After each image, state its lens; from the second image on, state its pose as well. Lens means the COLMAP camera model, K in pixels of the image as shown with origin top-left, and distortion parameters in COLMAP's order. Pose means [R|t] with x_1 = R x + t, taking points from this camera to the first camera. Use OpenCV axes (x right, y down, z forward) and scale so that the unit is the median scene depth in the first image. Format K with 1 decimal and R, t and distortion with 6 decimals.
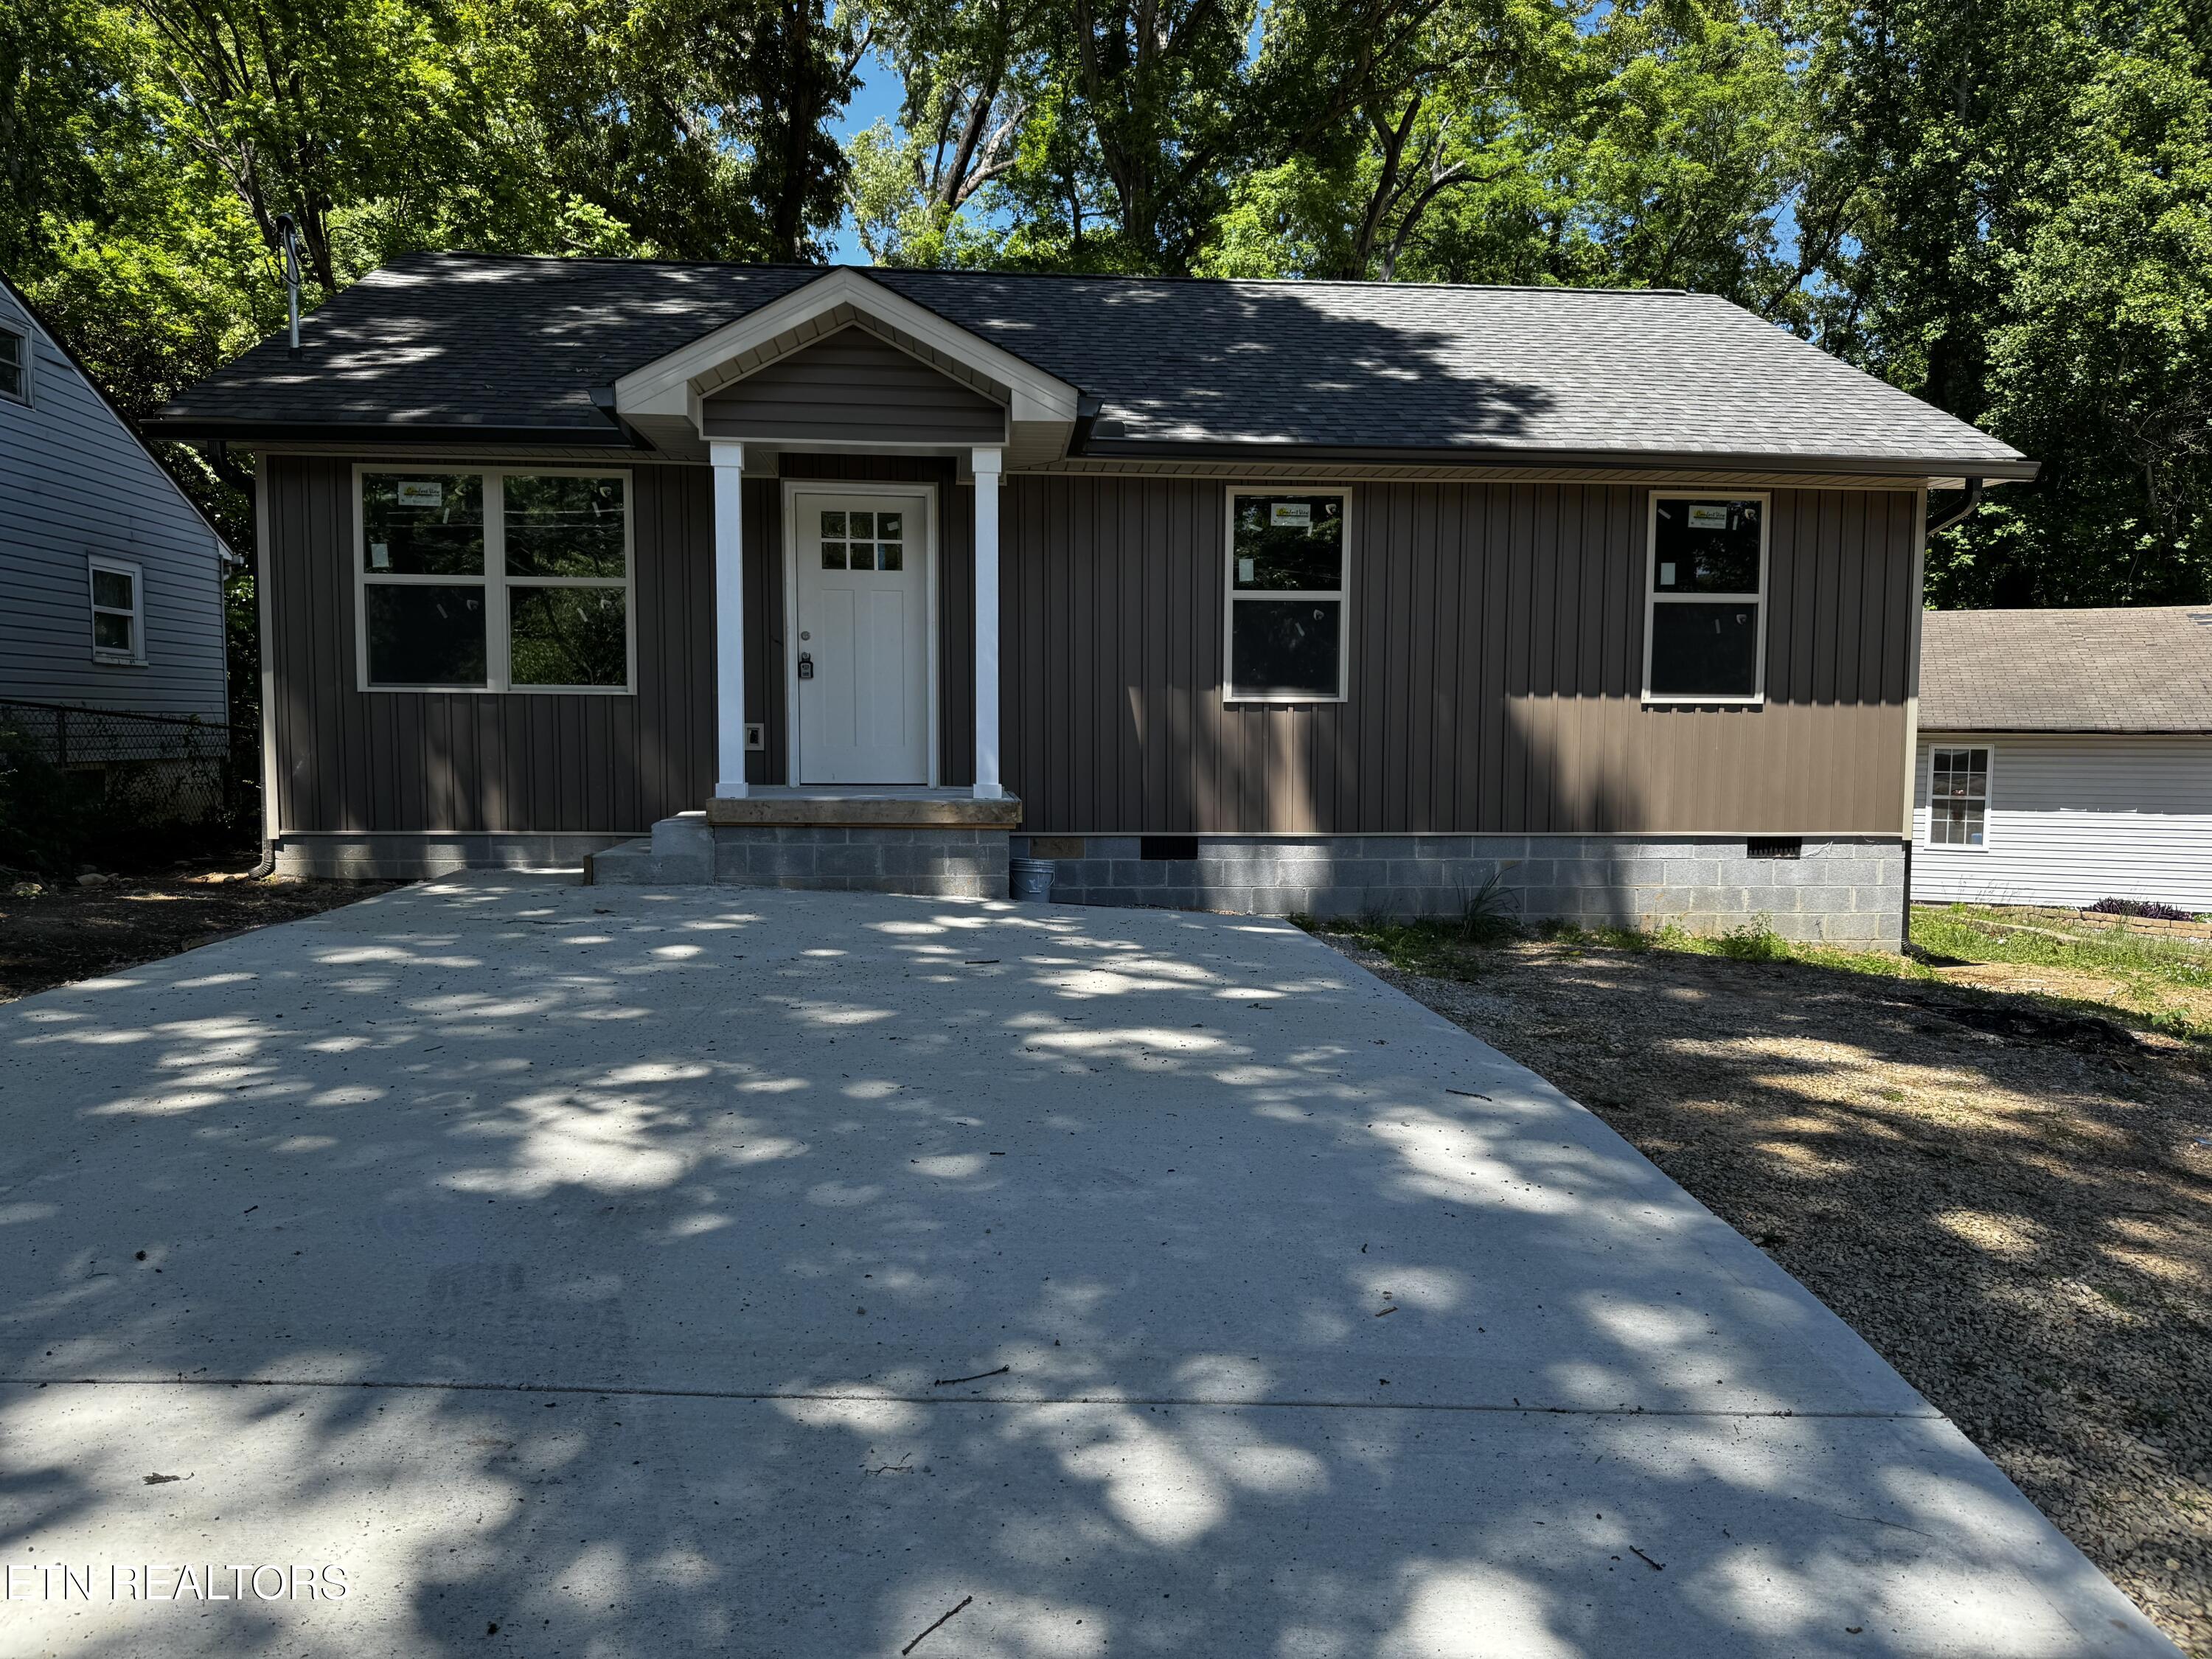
lens RADIAL K [[1539.2, 0, 1106.5], [0, 1539.2, 843.4], [0, 0, 1]] dist [0.099942, -0.135840]
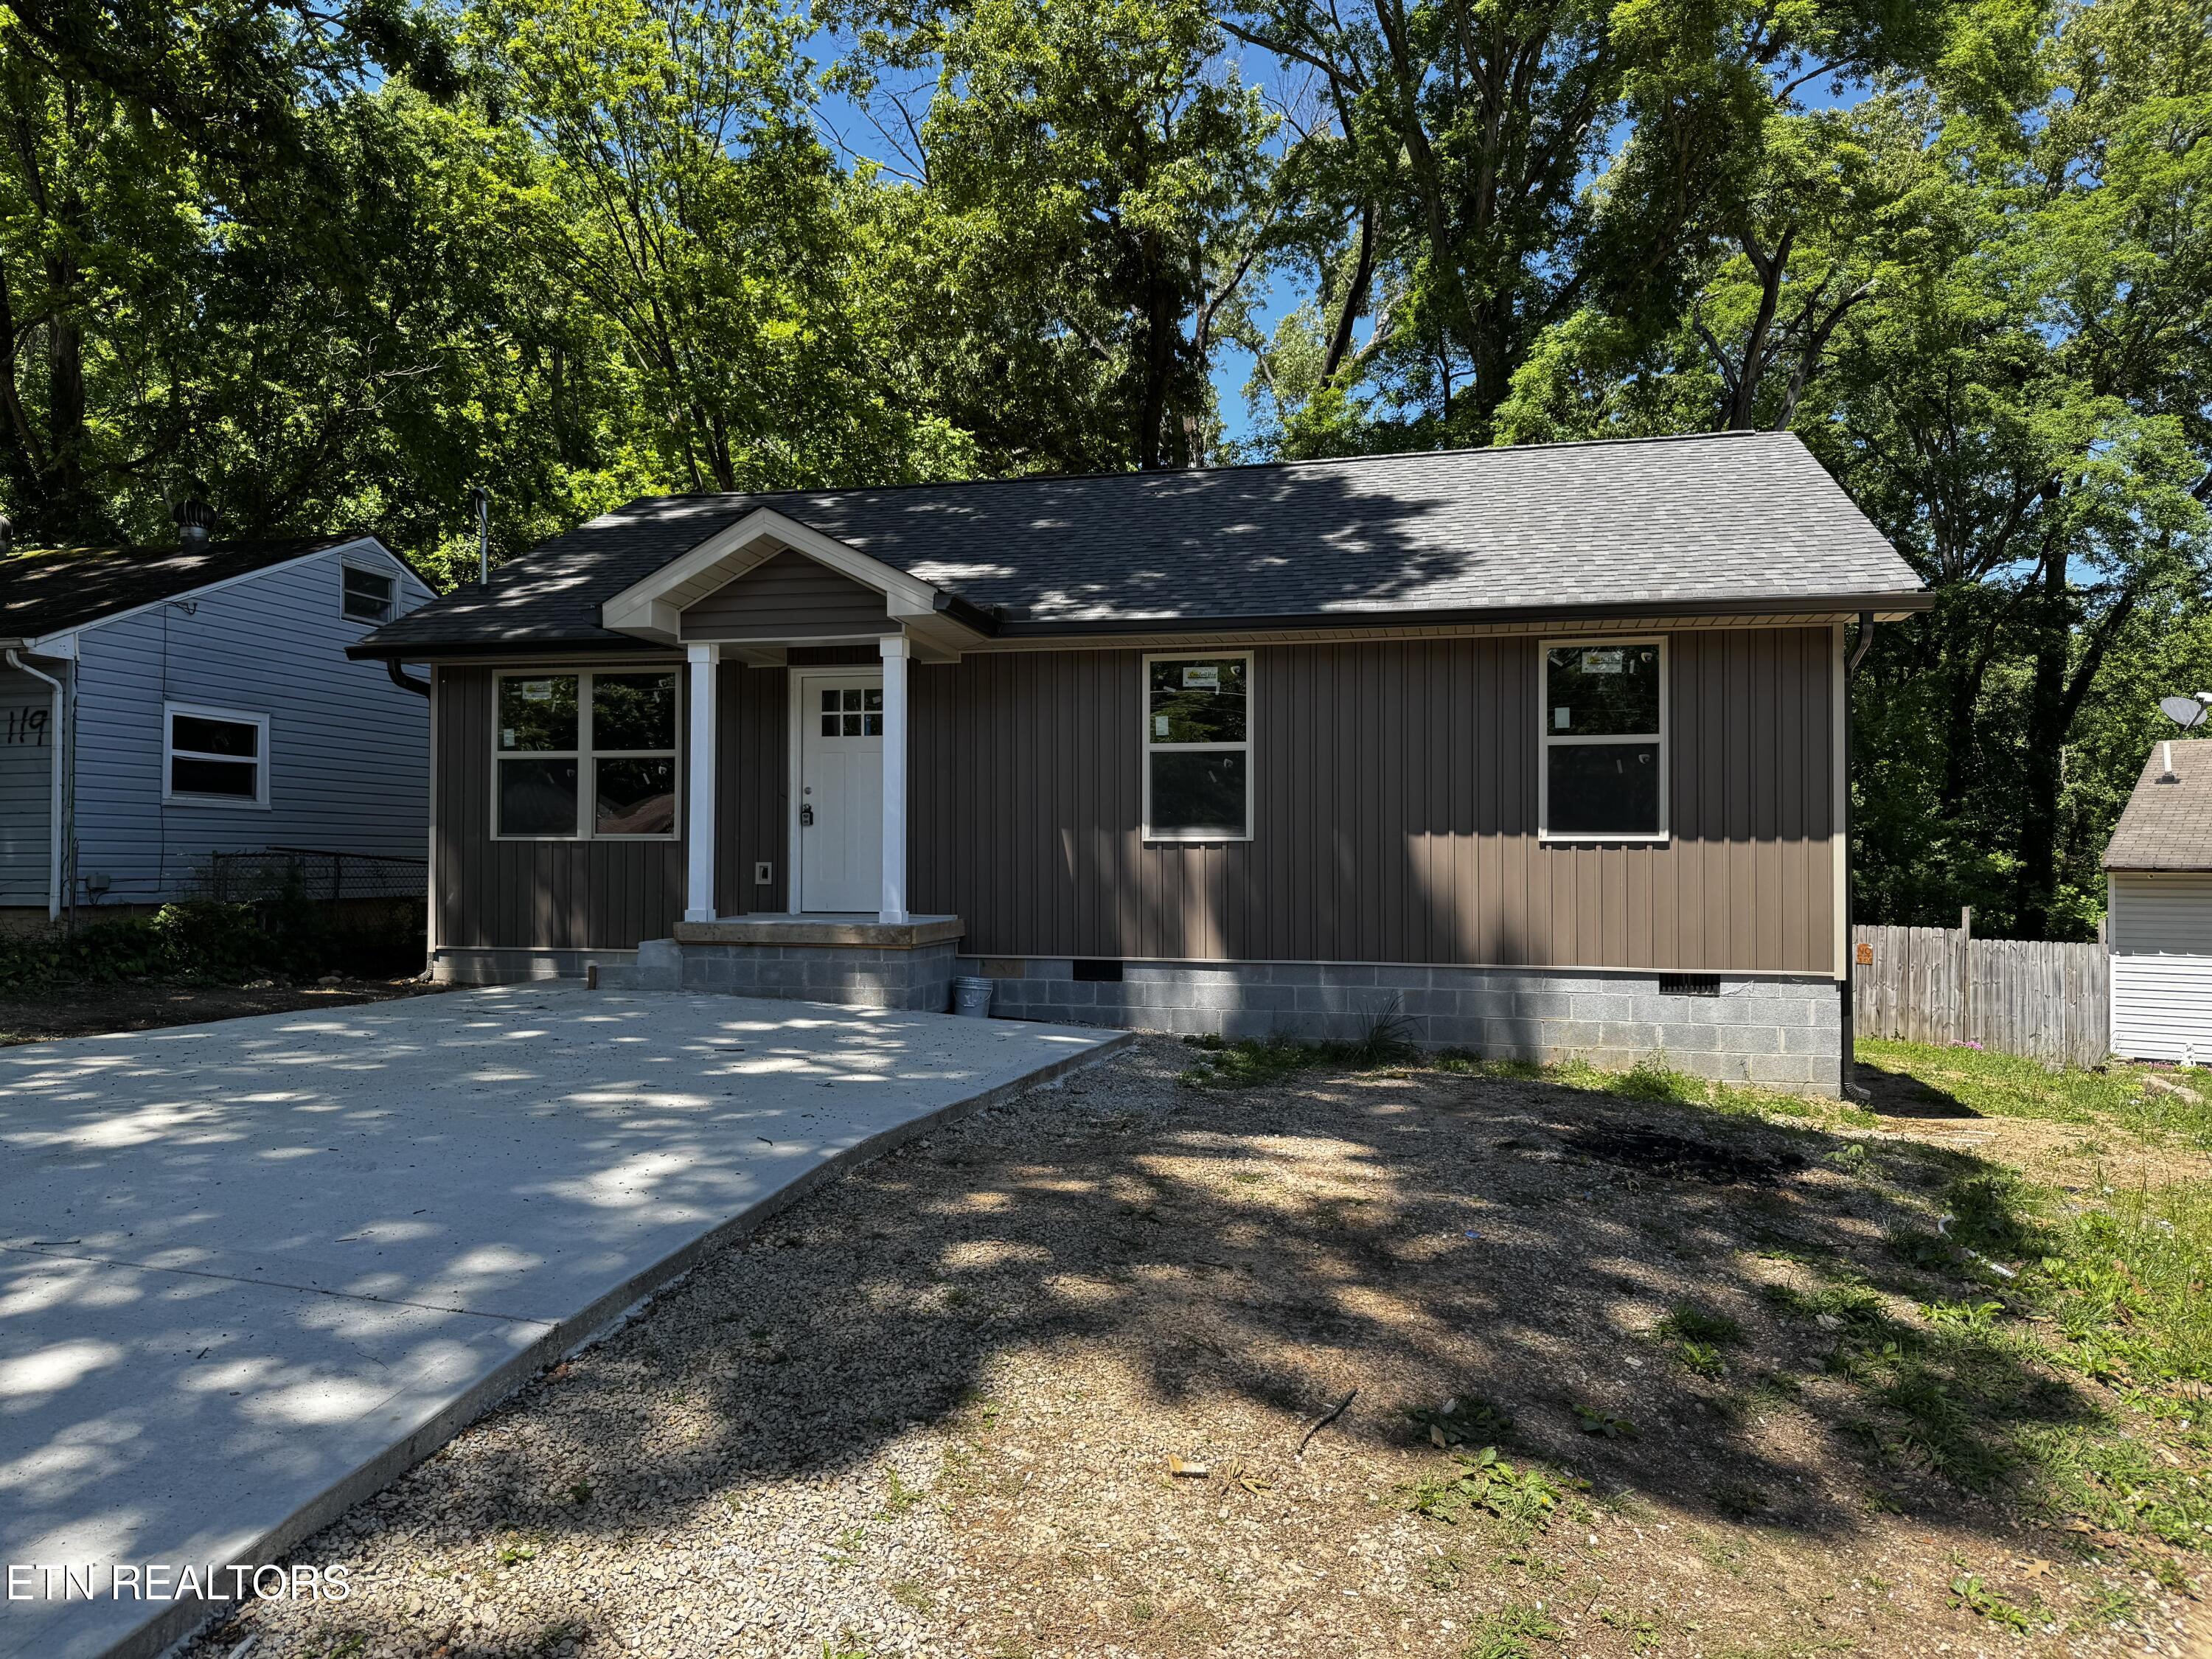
lens RADIAL K [[1539.2, 0, 1106.5], [0, 1539.2, 843.4], [0, 0, 1]] dist [0.099942, -0.135840]
pose [[0.946375, -0.006936, -0.322996, 0.413665], [-0.022929, 0.995806, -0.088566, 0.009886], [0.322256, 0.091222, 0.942247, -0.070084]]
